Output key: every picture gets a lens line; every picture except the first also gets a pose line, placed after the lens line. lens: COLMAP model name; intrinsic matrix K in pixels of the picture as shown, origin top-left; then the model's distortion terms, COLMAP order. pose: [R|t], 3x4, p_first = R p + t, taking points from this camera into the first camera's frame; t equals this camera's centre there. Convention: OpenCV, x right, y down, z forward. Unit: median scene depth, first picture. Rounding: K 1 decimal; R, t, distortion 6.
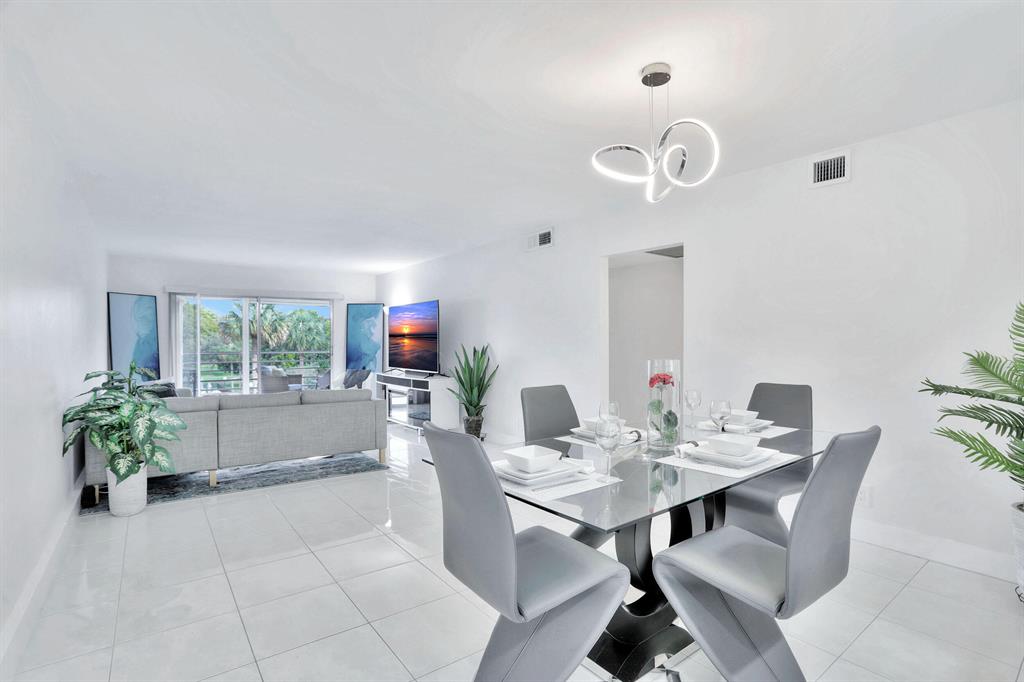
lens RADIAL K [[499.5, 0, 507.2], [0, 499.5, 345.8], [0, 0, 1]] dist [-0.058776, 0.018643]
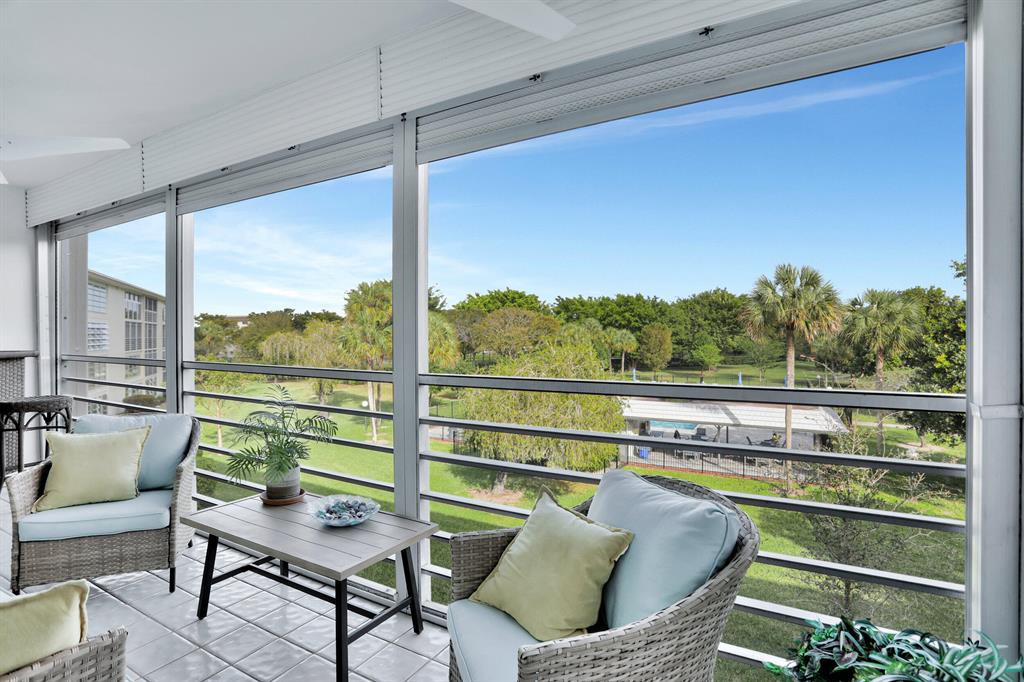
lens RADIAL K [[499.5, 0, 517.8], [0, 499.5, 338.9], [0, 0, 1]] dist [-0.058776, 0.018643]
pose [[0.426276, 0.010665, -0.904530, -0.215177], [-0.009029, 0.999931, 0.007535, -0.013668], [0.904548, 0.004955, 0.426343, 1.582343]]
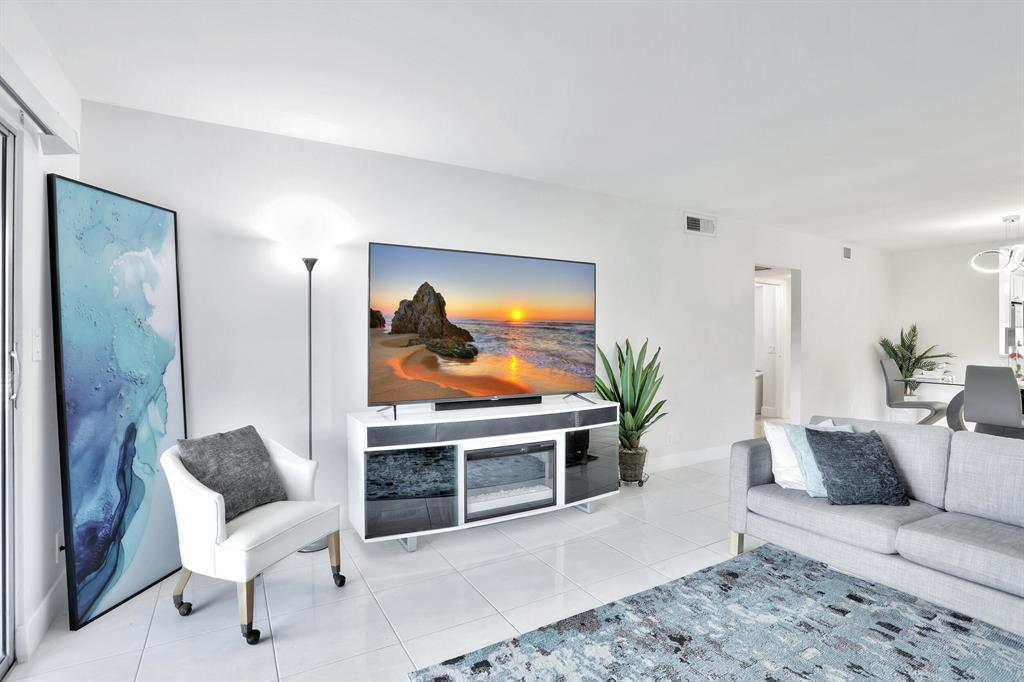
lens RADIAL K [[499.5, 0, 520.9], [0, 499.5, 338.6], [0, 0, 1]] dist [-0.058776, 0.018643]
pose [[0.102929, 0.001012, 0.994688, -0.709964], [0.005102, 0.999986, -0.001546, -0.005639], [-0.994676, 0.005234, 0.102923, 1.016451]]
